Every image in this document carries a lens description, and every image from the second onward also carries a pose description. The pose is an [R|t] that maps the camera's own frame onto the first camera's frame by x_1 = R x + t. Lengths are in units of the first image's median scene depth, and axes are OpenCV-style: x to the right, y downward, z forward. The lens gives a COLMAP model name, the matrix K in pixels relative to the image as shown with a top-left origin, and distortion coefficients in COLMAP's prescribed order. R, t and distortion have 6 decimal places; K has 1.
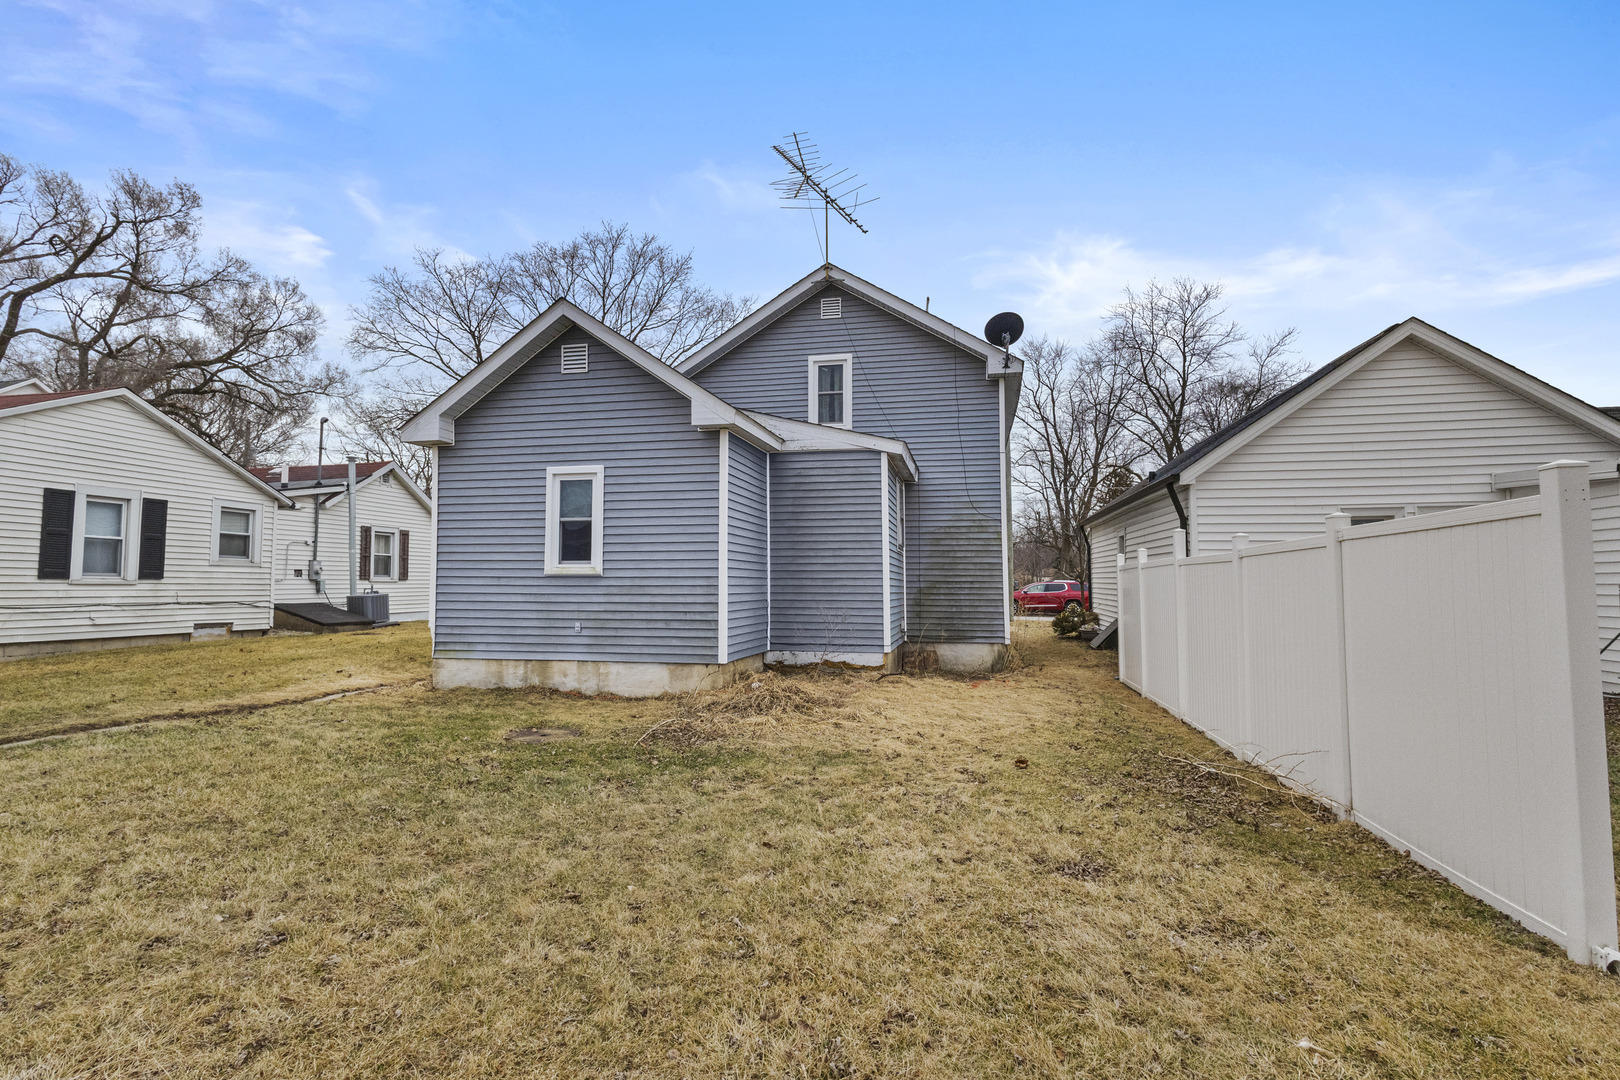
lens RADIAL K [[772.4, 0, 810.0], [0, 772.4, 540.0], [0, 0, 1]] dist [-0.002922, 0.000361]
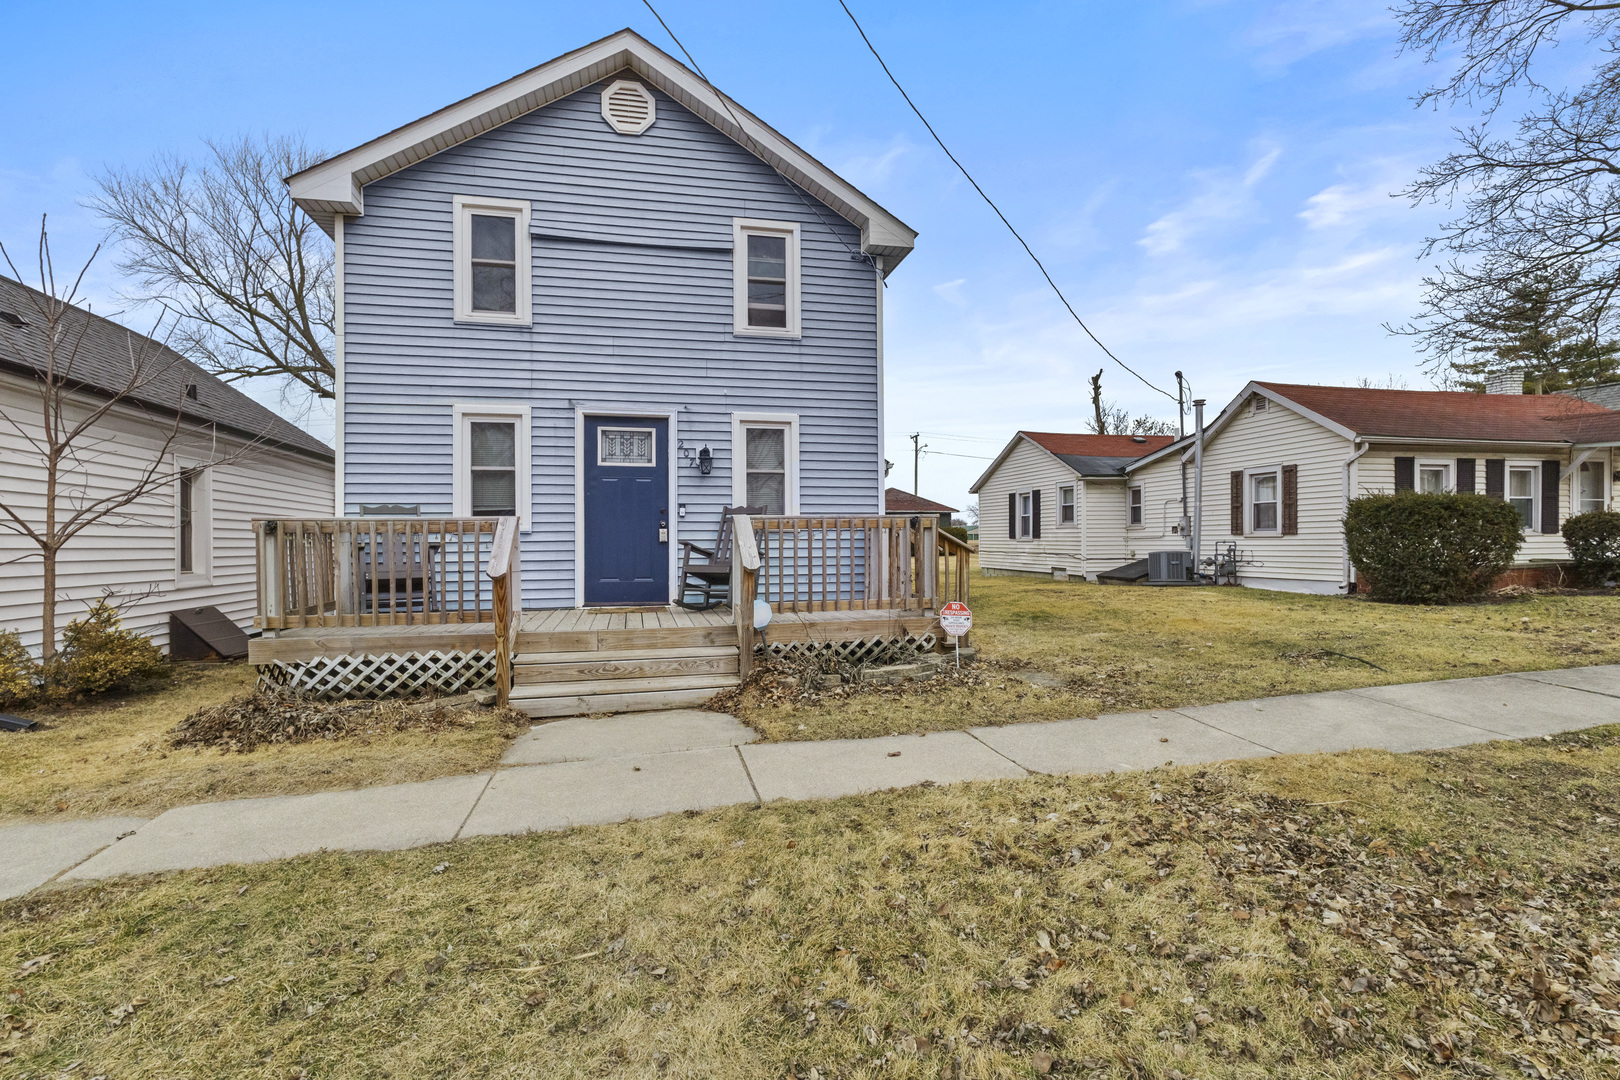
lens RADIAL K [[772.4, 0, 810.0], [0, 772.4, 540.0], [0, 0, 1]] dist [-0.002922, 0.000361]
pose [[-0.913529, -0.002326, -0.406767, 0.255840], [0.023489, 0.998013, -0.058459, 0.128984], [0.406095, -0.062958, -0.911660, 2.129200]]
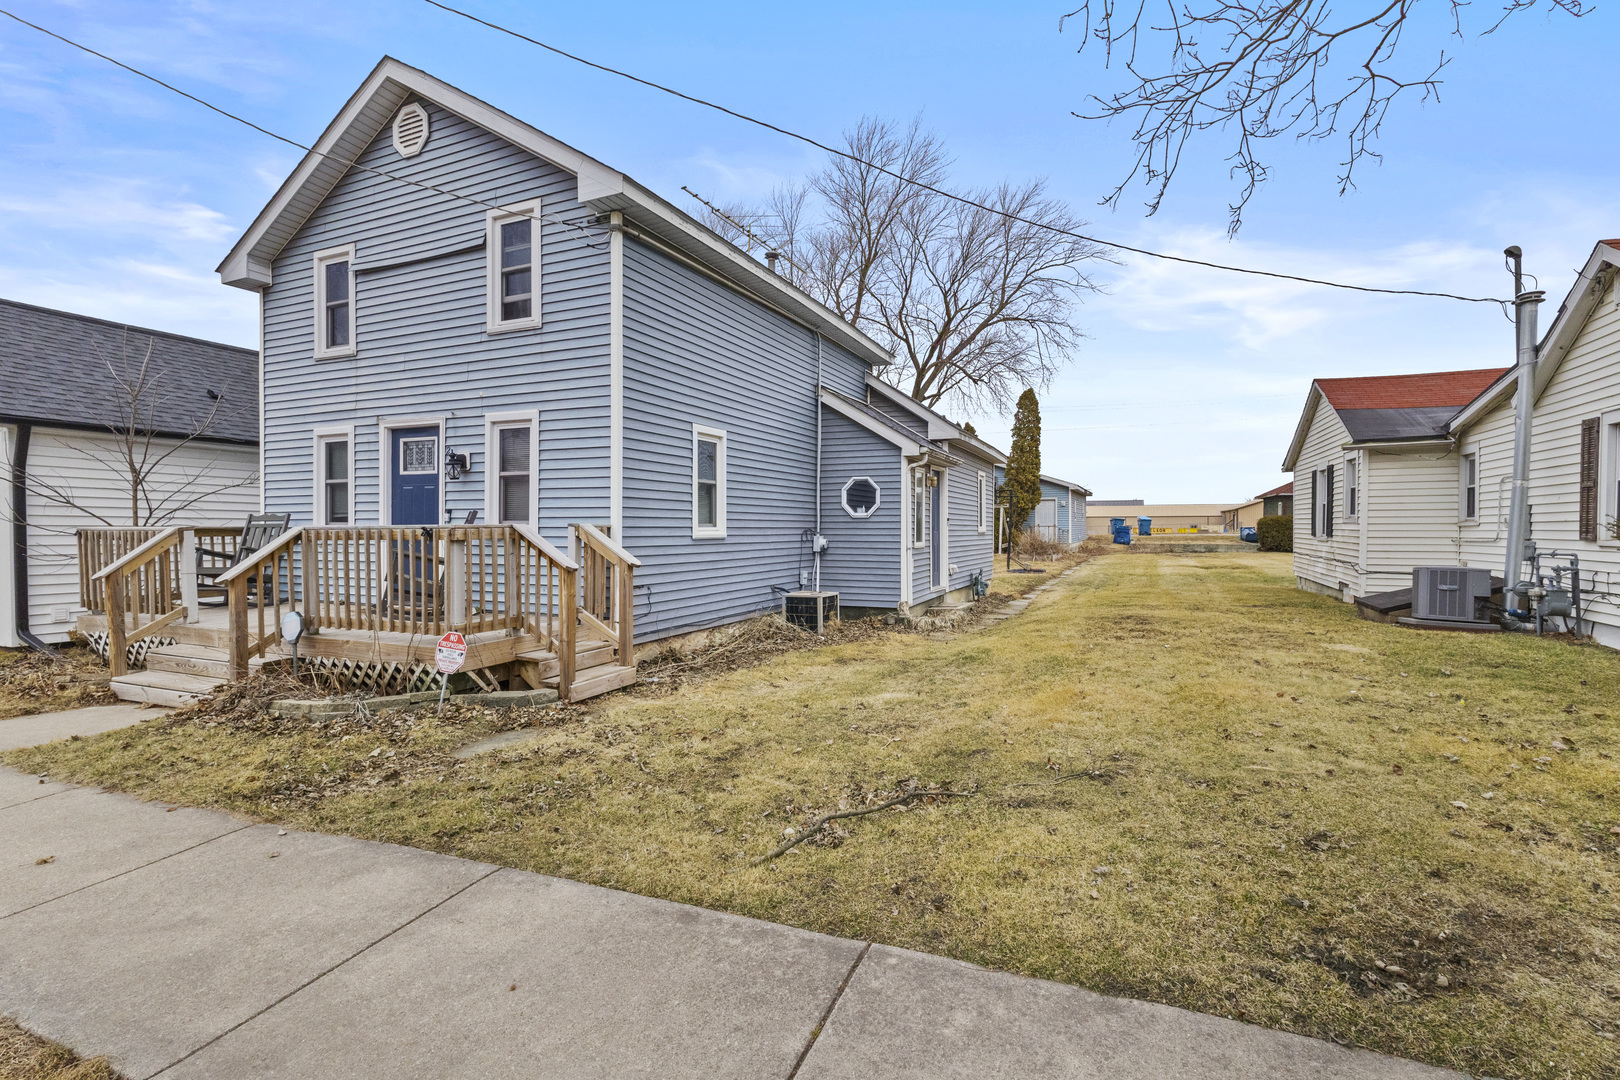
lens RADIAL K [[772.4, 0, 810.0], [0, 772.4, 540.0], [0, 0, 1]] dist [-0.002922, 0.000361]
pose [[-0.972901, -0.011772, 0.230920, -0.349426], [-0.021148, 0.999047, -0.038171, 0.103263], [-0.230251, -0.042020, -0.972224, 2.063862]]
